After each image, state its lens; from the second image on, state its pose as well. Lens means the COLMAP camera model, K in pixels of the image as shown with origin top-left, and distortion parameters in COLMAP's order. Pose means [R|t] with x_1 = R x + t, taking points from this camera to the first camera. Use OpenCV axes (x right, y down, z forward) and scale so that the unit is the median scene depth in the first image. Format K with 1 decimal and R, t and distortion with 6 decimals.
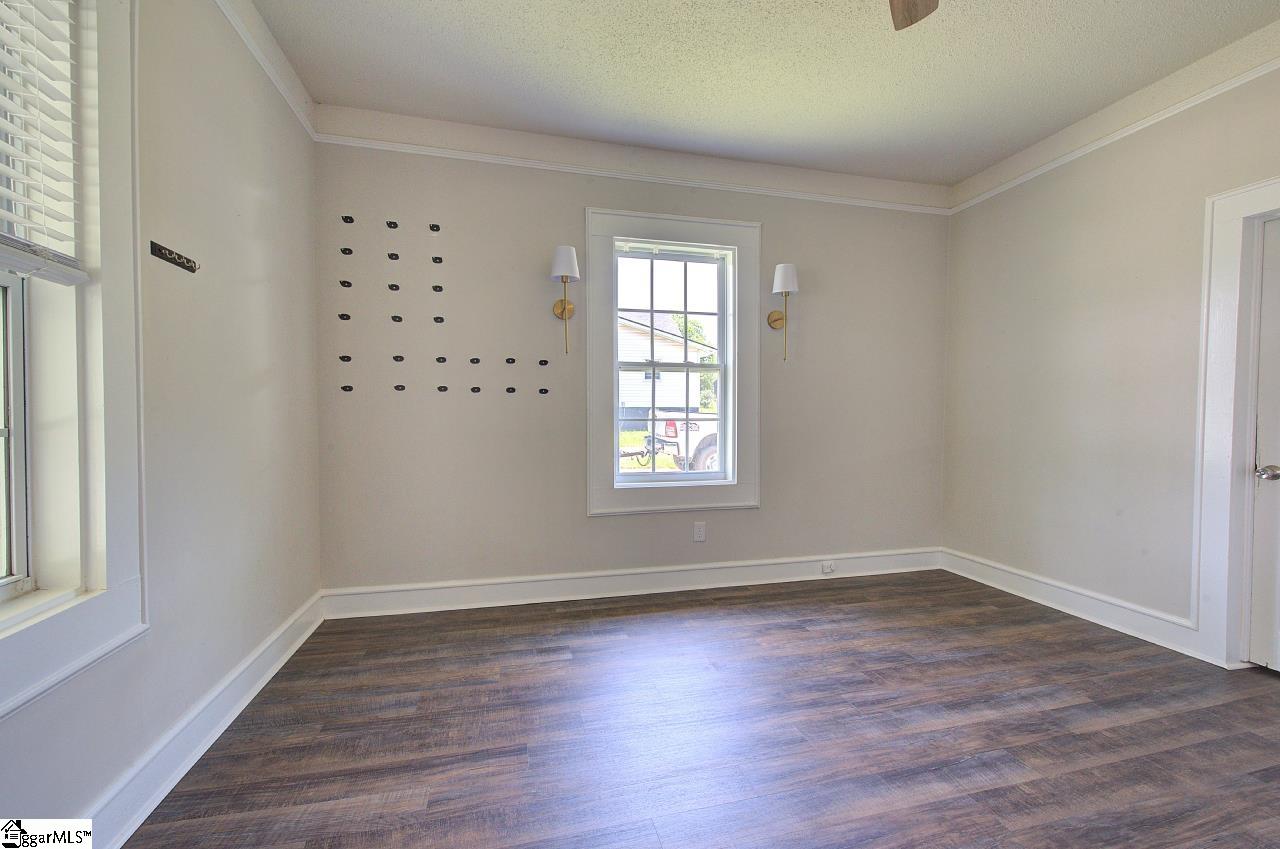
lens RADIAL K [[551.1, 0, 645.9], [0, 551.1, 434.9], [0, 0, 1]] dist [-0.000194, 0.000942]
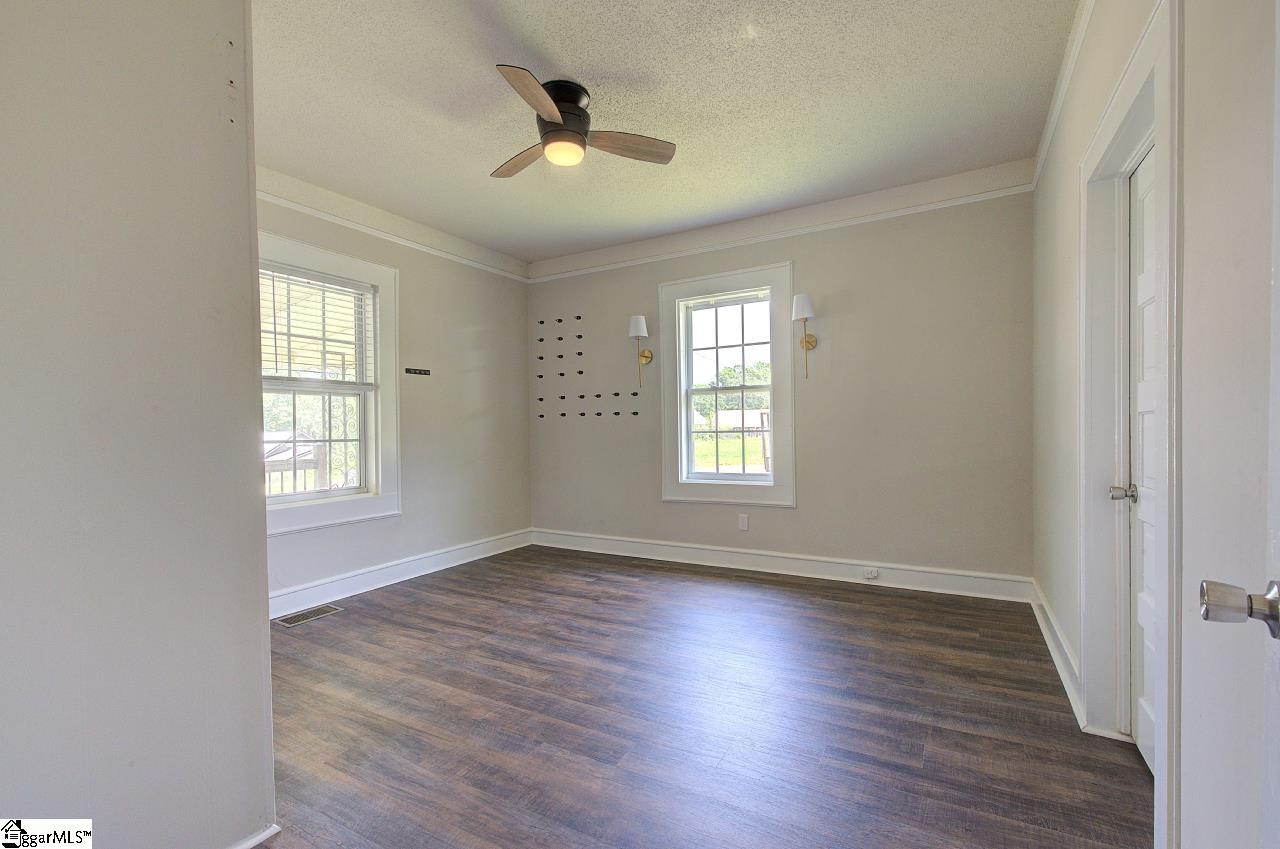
lens RADIAL K [[551.1, 0, 645.9], [0, 551.1, 434.9], [0, 0, 1]] dist [-0.000194, 0.000942]
pose [[0.714423, -0.005695, -0.699691, 1.005843], [-0.008965, 0.999810, -0.017292, 0.004499], [0.699656, 0.018626, 0.714237, -0.041715]]
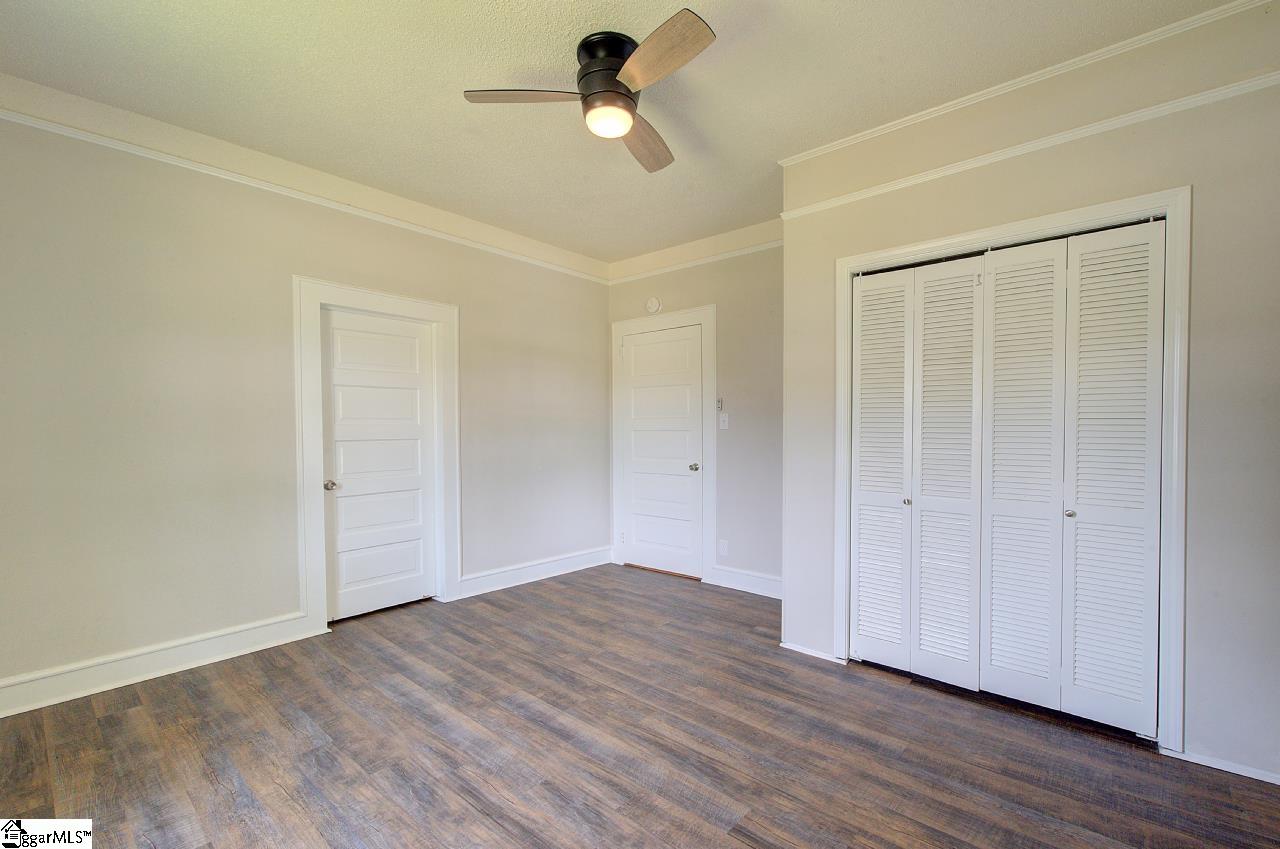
lens RADIAL K [[546.4, 0, 651.3], [0, 546.4, 435.0], [0, 0, 1]] dist [-0.002336, 0.000811]
pose [[-0.568001, -0.013707, 0.822913, -0.432875], [0.032147, 0.998729, 0.038824, -0.076498], [-0.822400, 0.048506, -0.566839, 0.940792]]
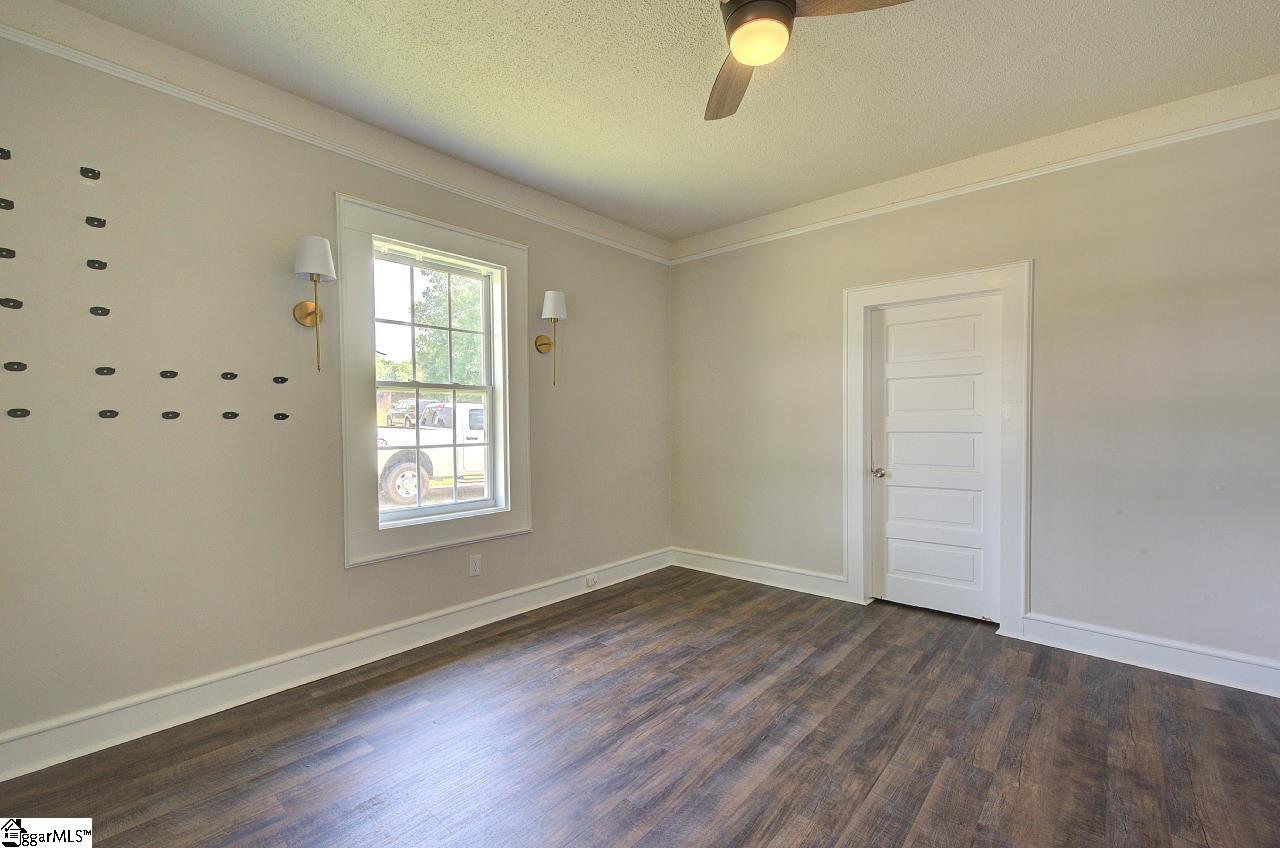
lens RADIAL K [[546.4, 0, 651.3], [0, 546.4, 434.5], [0, 0, 1]] dist [-0.002336, 0.000811]
pose [[0.822392, -0.018672, 0.568615, -0.224374], [0.028403, 0.999562, -0.008258, -0.038027], [-0.568212, 0.022942, 0.822562, 0.084405]]
